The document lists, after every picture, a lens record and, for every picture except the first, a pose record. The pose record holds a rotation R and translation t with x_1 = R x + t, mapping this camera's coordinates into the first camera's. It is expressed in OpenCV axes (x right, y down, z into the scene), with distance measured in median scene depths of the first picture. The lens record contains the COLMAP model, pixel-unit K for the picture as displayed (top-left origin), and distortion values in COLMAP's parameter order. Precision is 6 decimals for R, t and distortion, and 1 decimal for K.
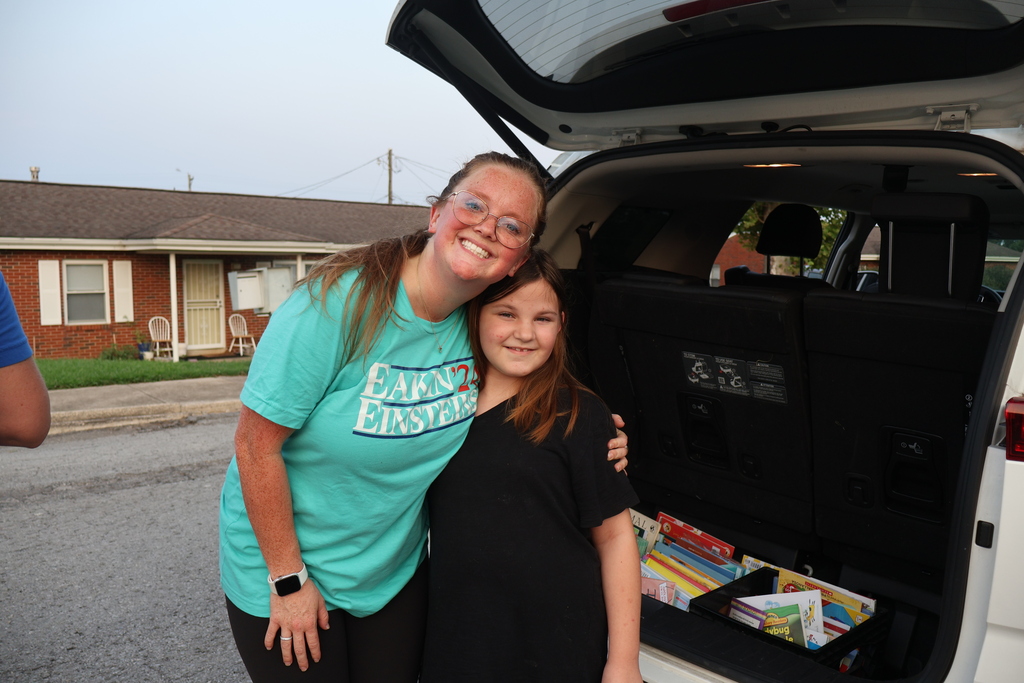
lens RADIAL K [[860.7, 0, 512.0], [0, 860.7, 341.5], [0, 0, 1]] dist [0.008722, -0.001804]
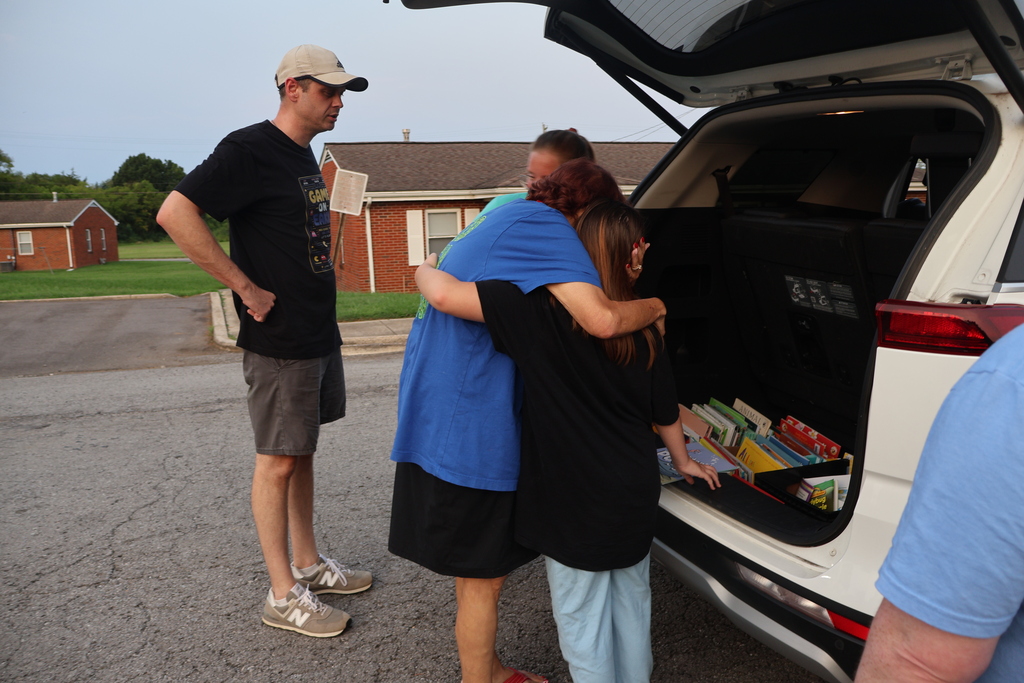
lens RADIAL K [[860.7, 0, 512.0], [0, 860.7, 341.5], [0, 0, 1]] dist [0.008722, -0.001804]
pose [[0.921599, 0.030453, -0.386947, 0.289699], [-0.004226, 0.997646, 0.068450, 0.021543], [0.388120, -0.061448, 0.919558, -0.216400]]
